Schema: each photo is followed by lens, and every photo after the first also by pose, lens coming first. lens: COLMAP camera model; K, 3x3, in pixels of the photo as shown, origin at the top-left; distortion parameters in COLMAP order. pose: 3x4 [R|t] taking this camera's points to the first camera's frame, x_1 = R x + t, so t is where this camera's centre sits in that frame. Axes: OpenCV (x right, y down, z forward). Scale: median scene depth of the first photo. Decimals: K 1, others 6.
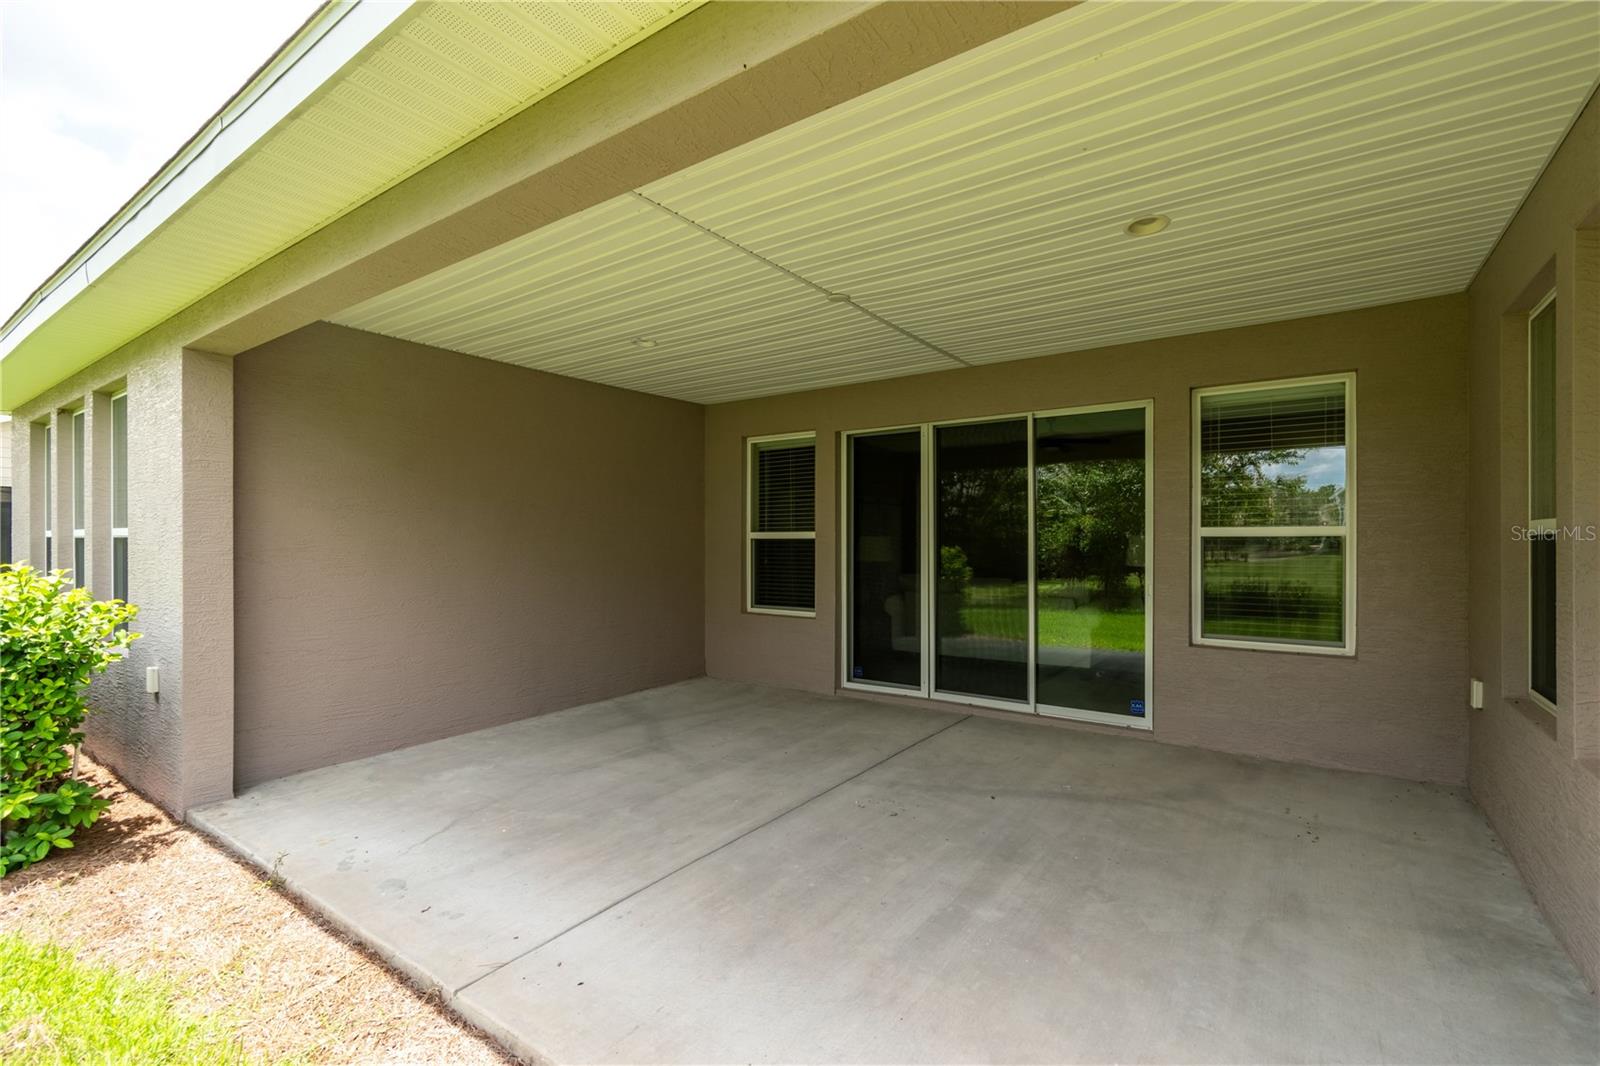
lens RADIAL K [[711.0, 0, 800.0], [0, 711.0, 533.0], [0, 0, 1]] dist [-0.000501, -0.000235]
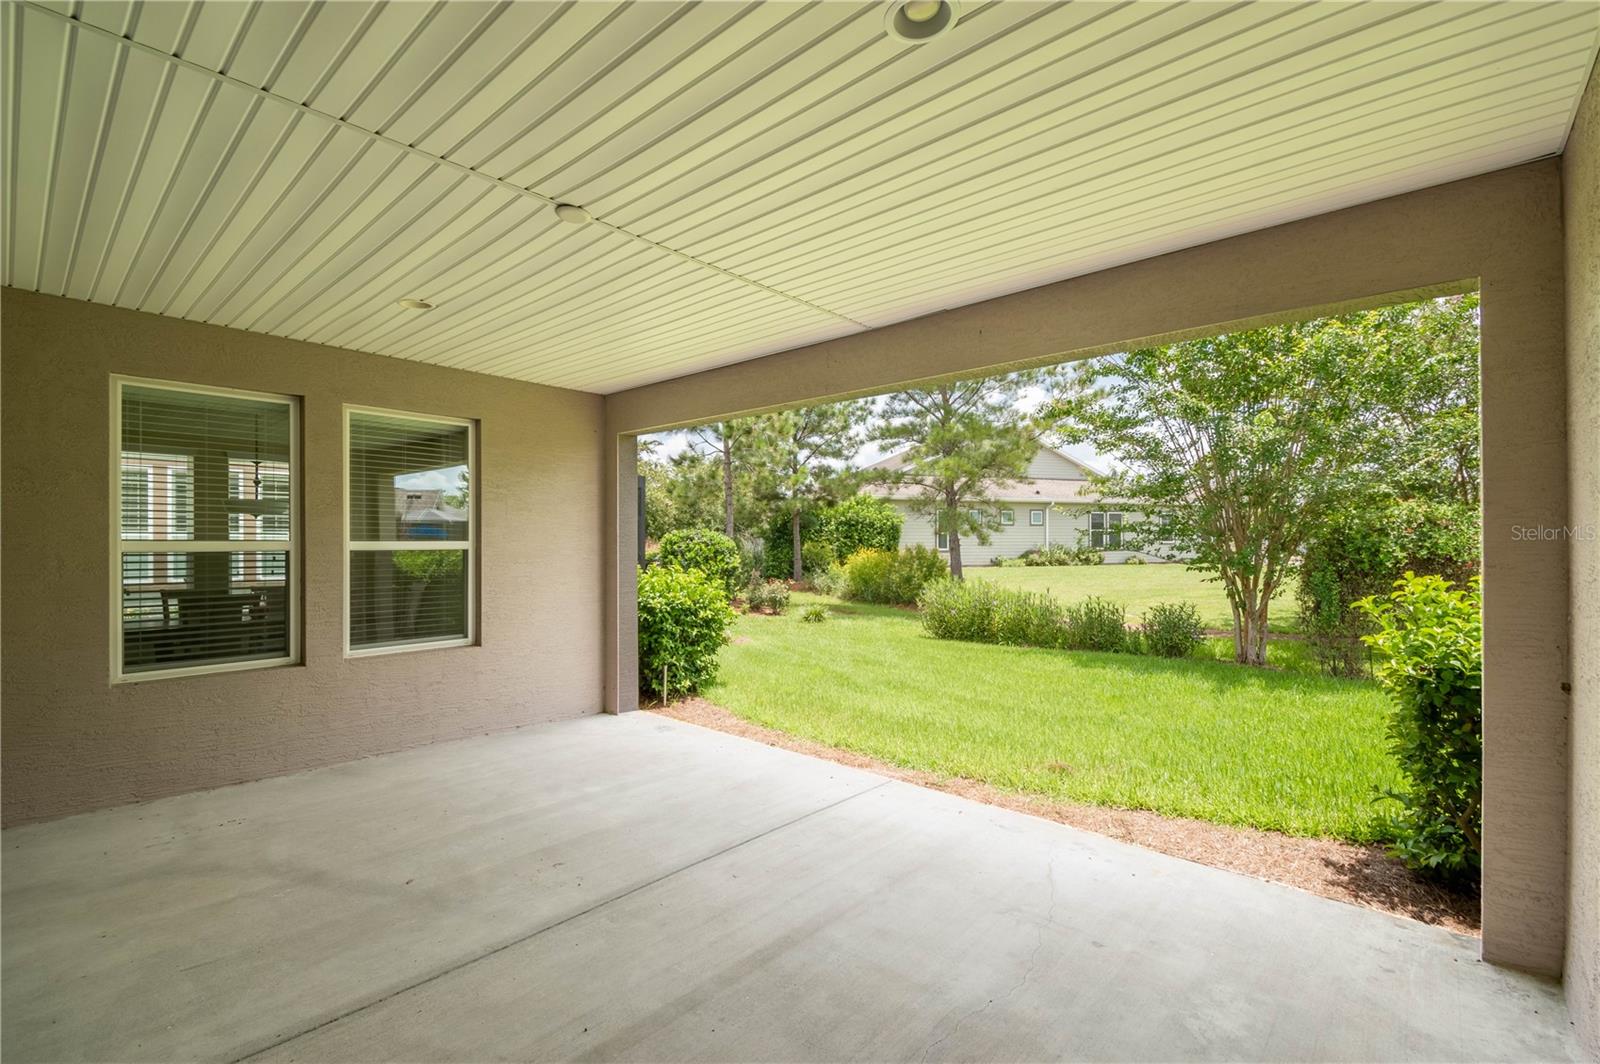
lens RADIAL K [[726.6, 0, 802.7], [0, 726.6, 542.8], [0, 0, 1]] dist [-0.001287, -0.001235]
pose [[-0.994507, 0.001656, 0.104654, -0.322525], [0.001793, 0.999998, 0.001217, -0.013412], [-0.104652, 0.001398, -0.994508, 2.217026]]
